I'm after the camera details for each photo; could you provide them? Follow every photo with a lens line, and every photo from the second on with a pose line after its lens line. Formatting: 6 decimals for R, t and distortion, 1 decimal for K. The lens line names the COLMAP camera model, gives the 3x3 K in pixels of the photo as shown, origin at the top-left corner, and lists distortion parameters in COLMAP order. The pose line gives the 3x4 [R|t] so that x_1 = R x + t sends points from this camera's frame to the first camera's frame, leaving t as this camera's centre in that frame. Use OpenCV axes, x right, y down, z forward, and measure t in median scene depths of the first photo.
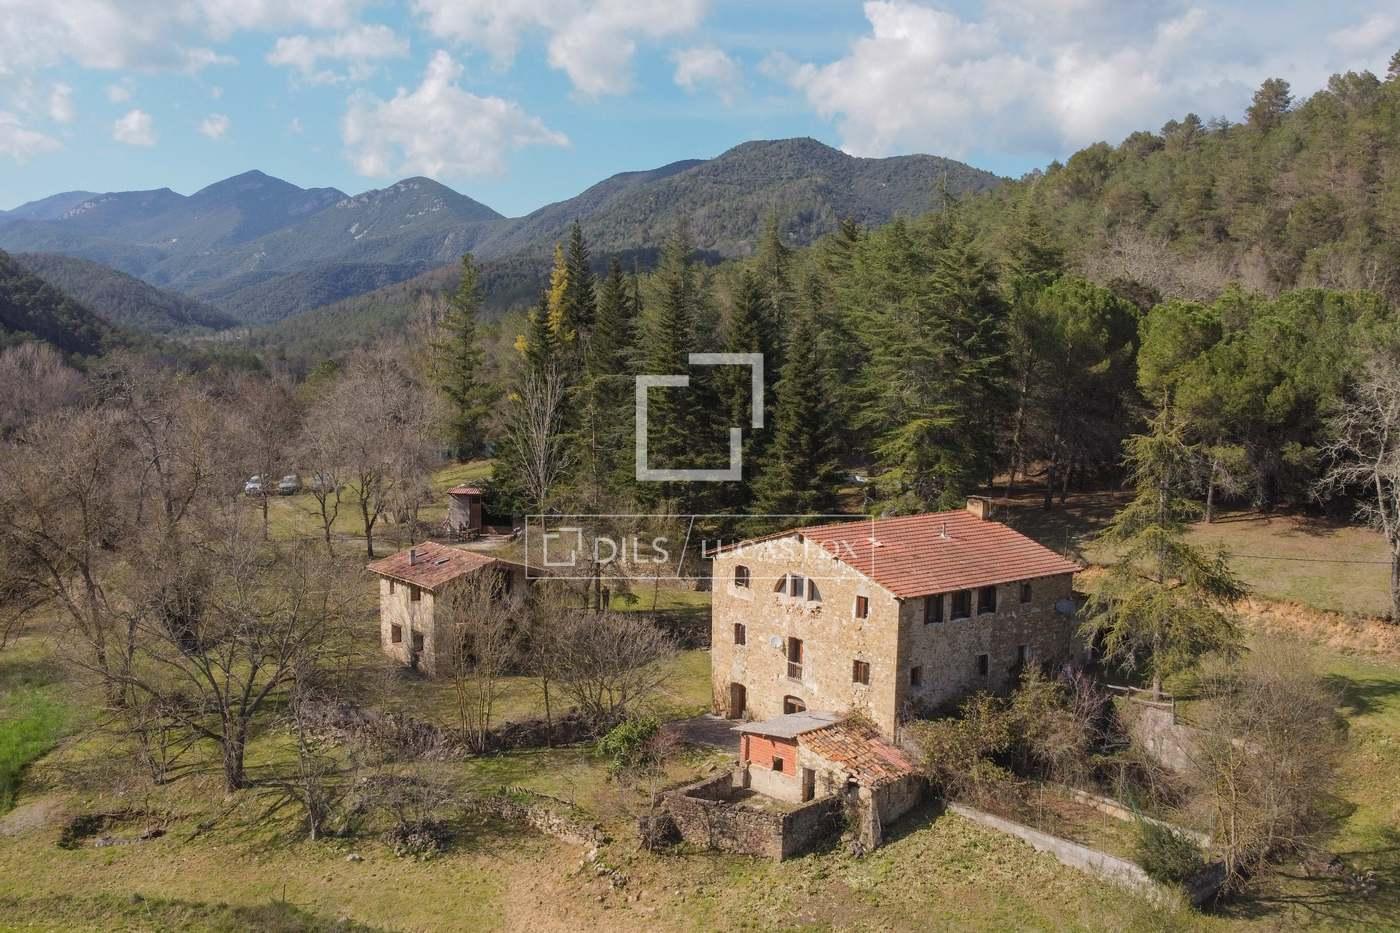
lens RADIAL K [[1282.6, 0, 700.0], [0, 1282.6, 466.5], [0, 0, 1]] dist [0.011282, -0.030551]
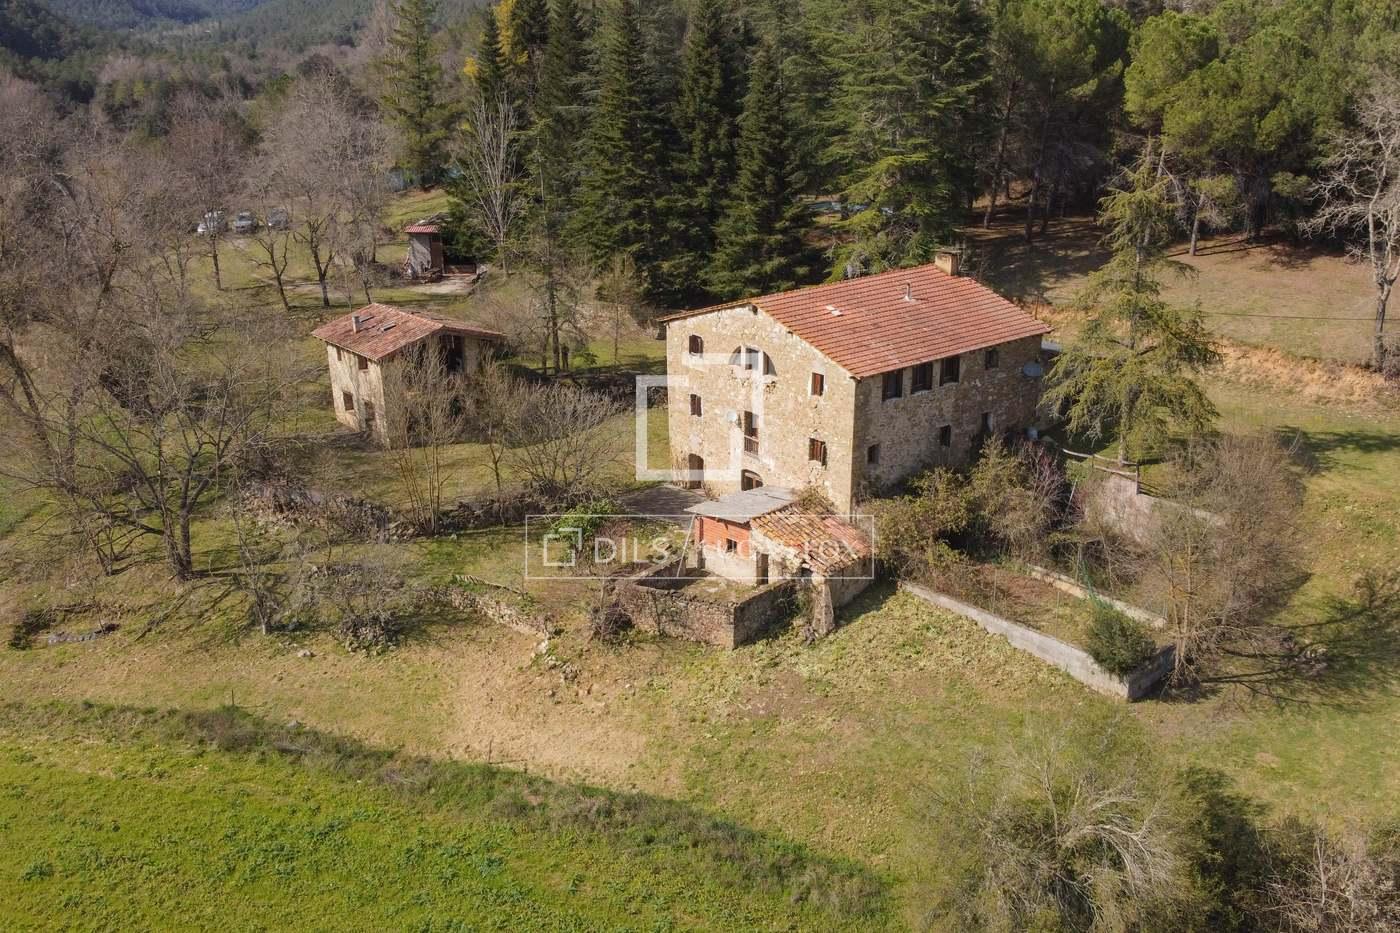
lens RADIAL K [[1257.6, 0, 714.8], [0, 1257.6, 465.7], [0, 0, 1]] dist [0.009717, -0.028343]
pose [[0.999577, -0.028143, 0.007373, 0.040744], [0.025517, 0.969823, 0.242472, -0.059420], [-0.013975, -0.242181, 0.970130, 0.078625]]
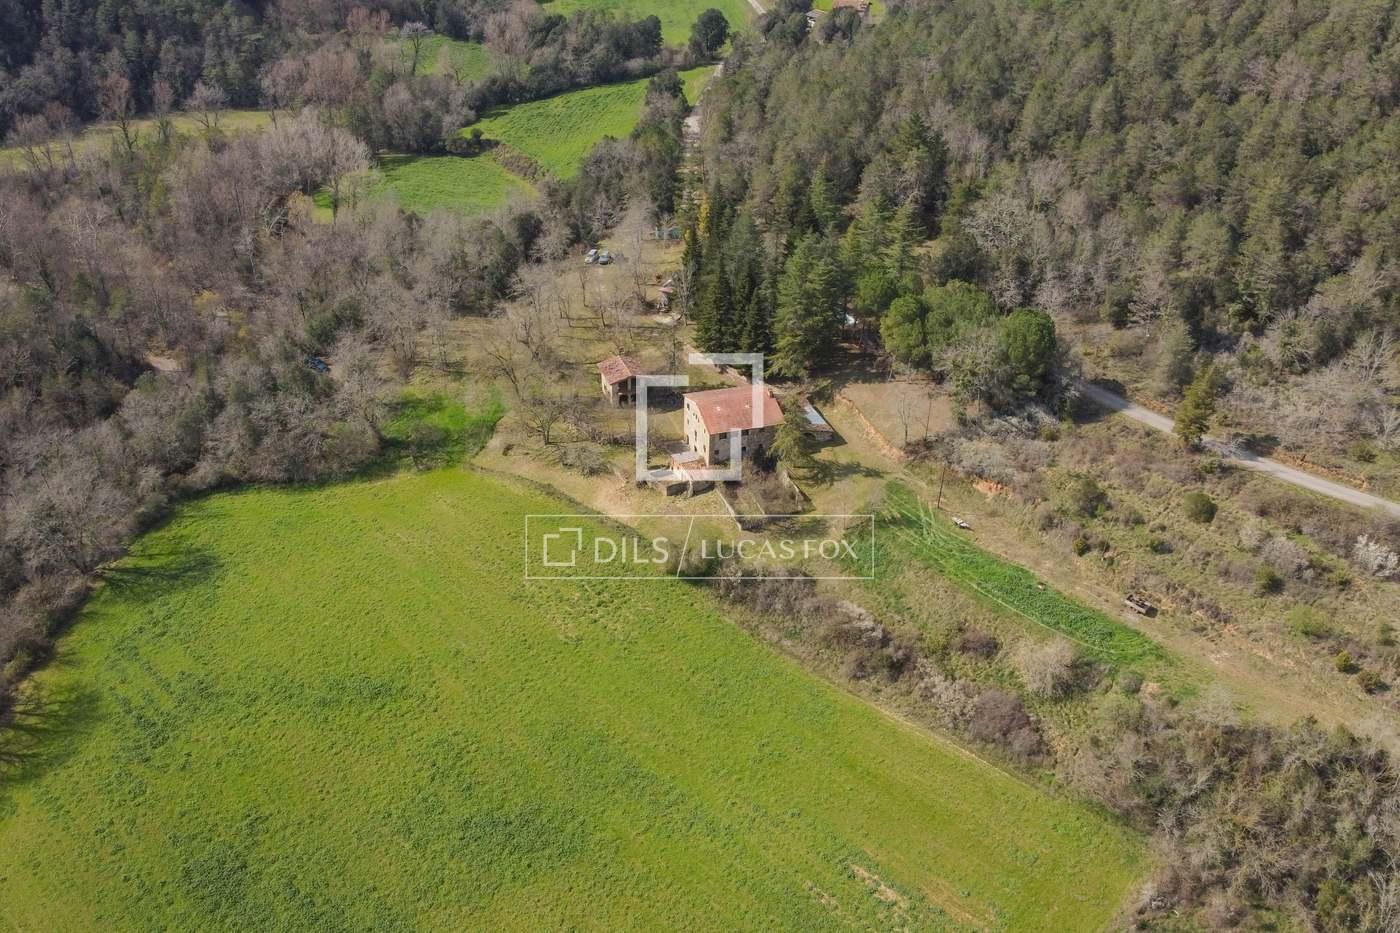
lens RADIAL K [[1298.7, 0, 723.4], [0, 1298.7, 464.2], [0, 0, 1]] dist [0.004350, -0.017642]
pose [[0.941132, 0.177703, -0.287563, 1.193043], [-0.038045, 0.900955, 0.432241, -1.325351], [0.335892, -0.395855, 0.854678, -2.024006]]
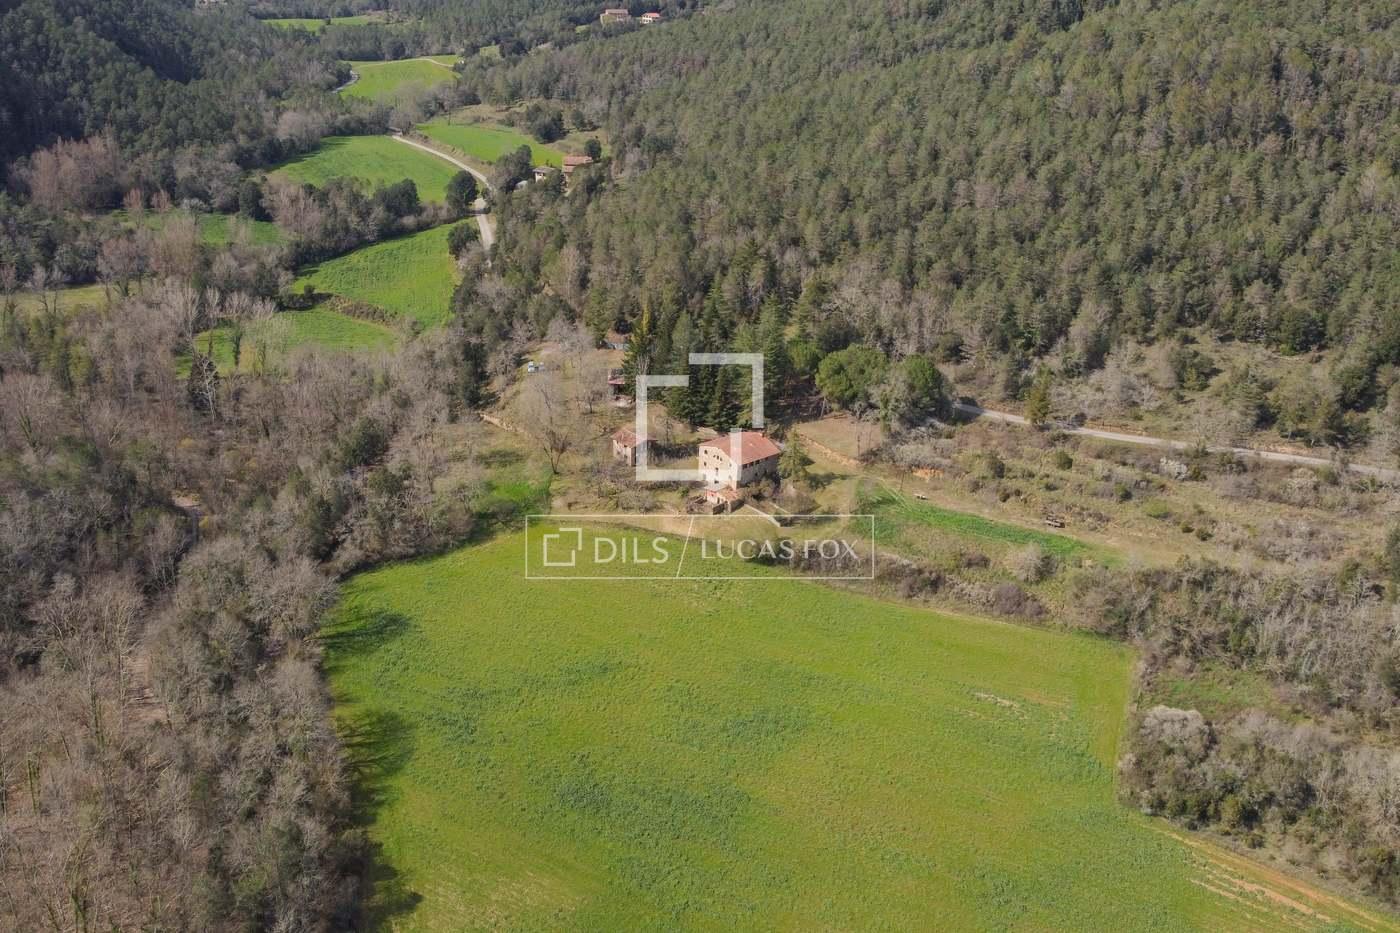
lens RADIAL K [[1282.6, 0, 700.0], [0, 1282.6, 466.5], [0, 0, 1]] dist [0.011282, -0.030551]
pose [[0.999105, 0.009456, 0.041221, -0.189207], [-0.022564, 0.943546, 0.330471, -1.476592], [-0.035769, -0.331106, 0.942915, -3.555537]]
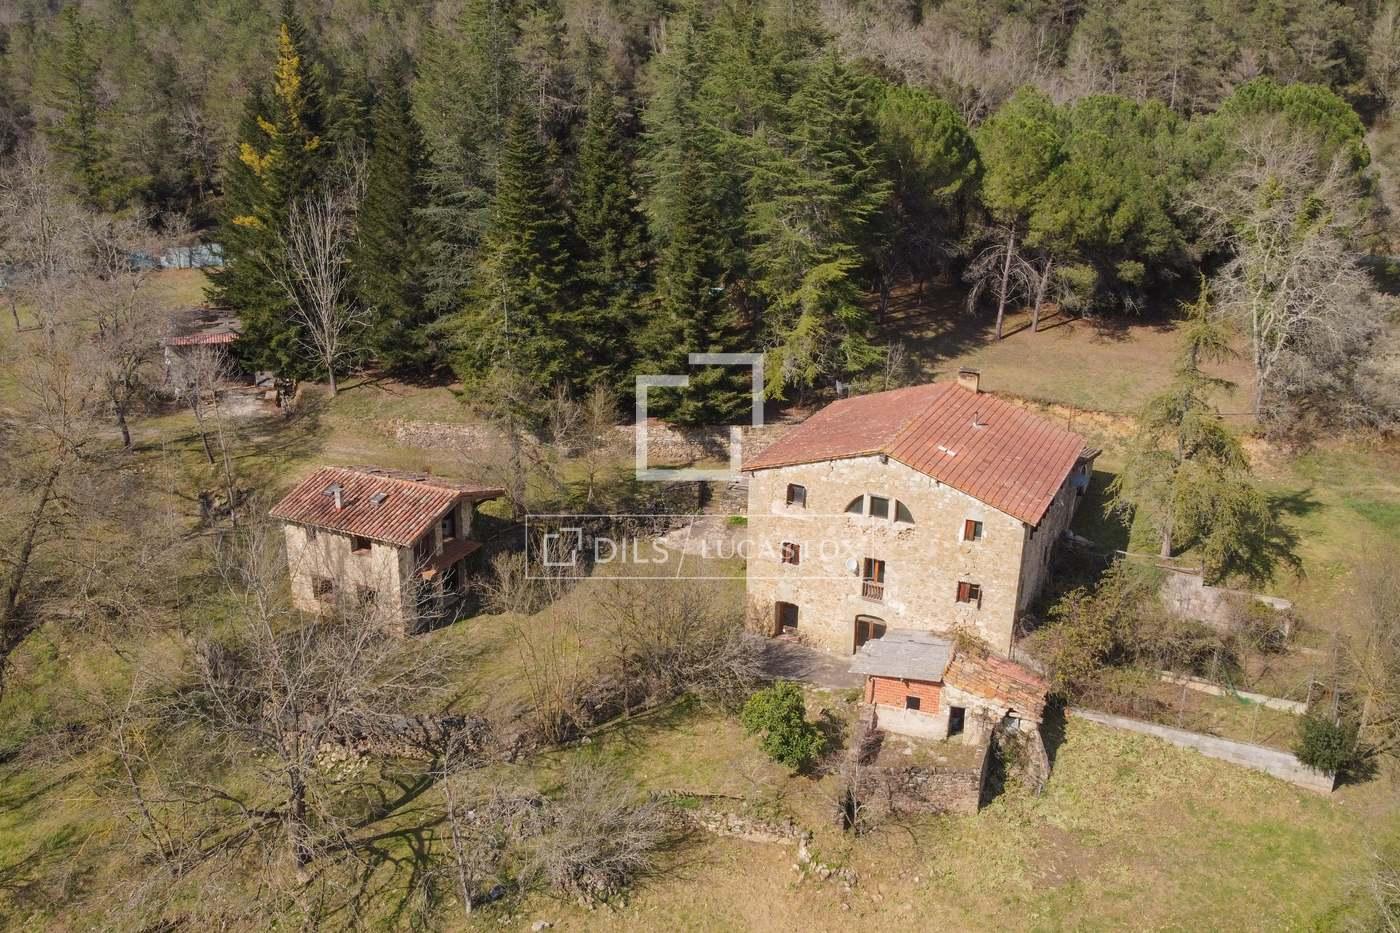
lens RADIAL K [[1284.9, 0, 679.3], [0, 1284.9, 440.5], [0, 0, 1]] dist [0.001311, -0.013085]
pose [[0.902649, -0.133788, 0.409054, -0.453929], [0.034776, 0.970020, 0.240524, -0.194280], [-0.428970, -0.202883, 0.880240, 0.250214]]
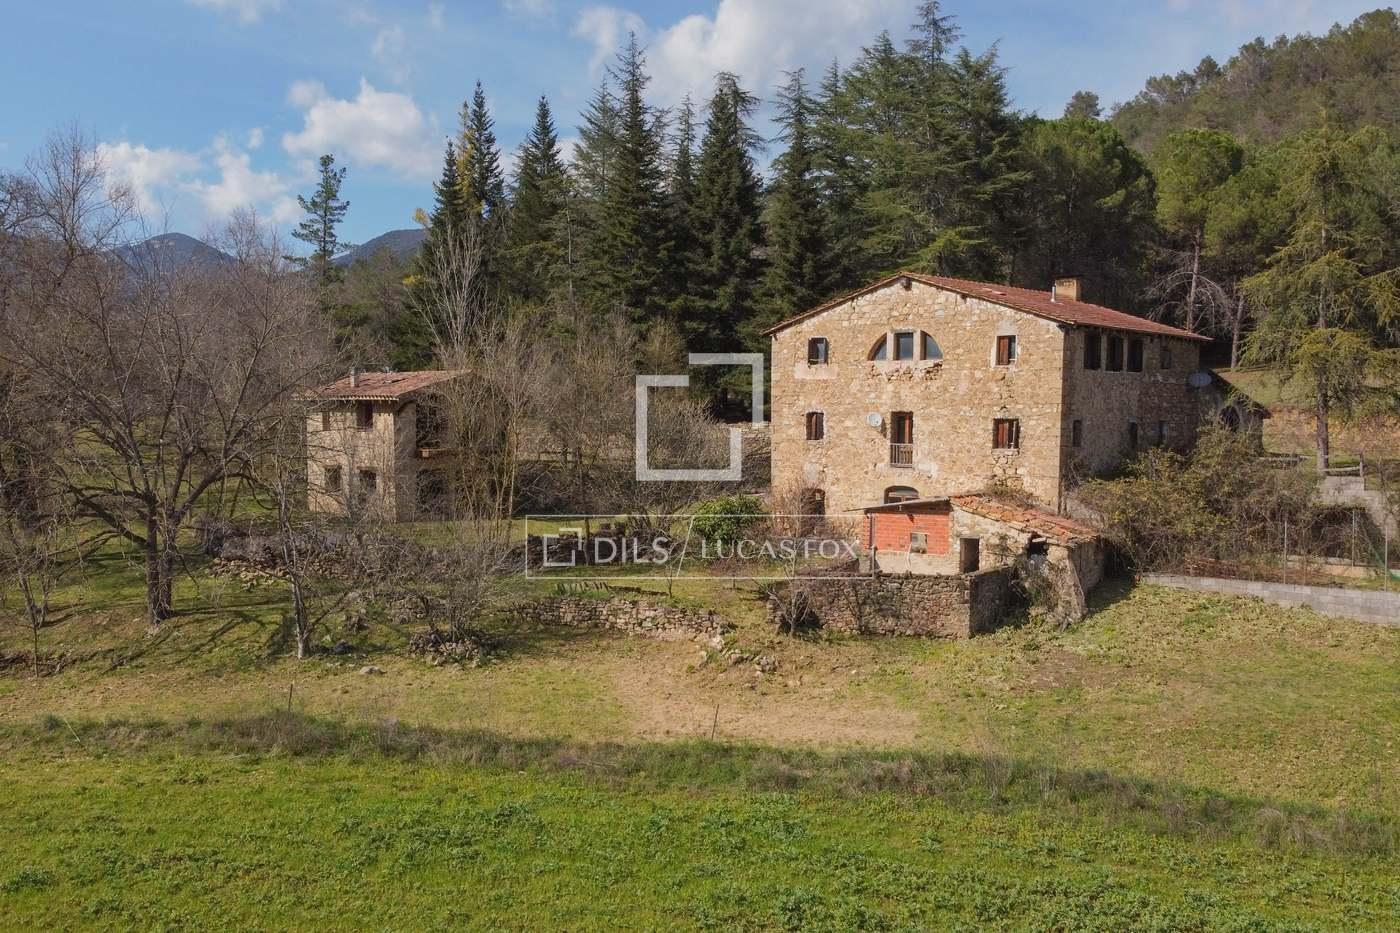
lens RADIAL K [[1282.6, 0, 700.0], [0, 1282.6, 466.5], [0, 0, 1]] dist [0.011282, -0.030551]
pose [[0.984559, -0.012712, 0.174591, -0.196180], [0.021936, 0.998457, -0.051005, 0.214554], [-0.173674, 0.054047, 0.983319, 0.251220]]
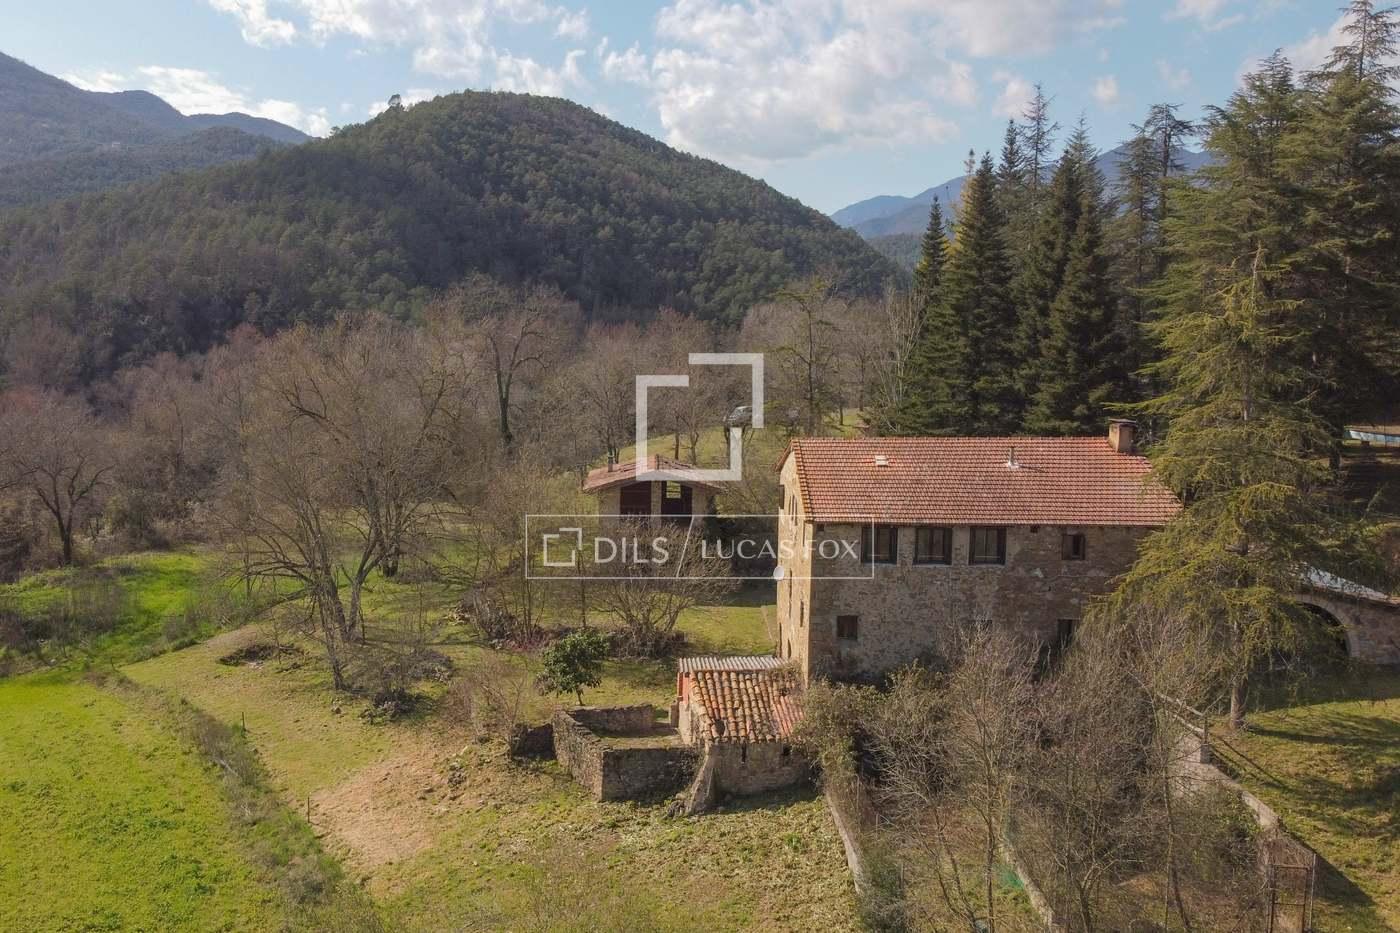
lens RADIAL K [[1299.9, 0, 610.2], [0, 1299.9, 466.3], [0, 0, 1]] dist [0.011131, -0.002880]
pose [[0.748600, 0.065672, -0.659762, 0.559704], [-0.055030, 0.997803, 0.036880, 0.044145], [0.660735, 0.008698, 0.750569, 0.304966]]
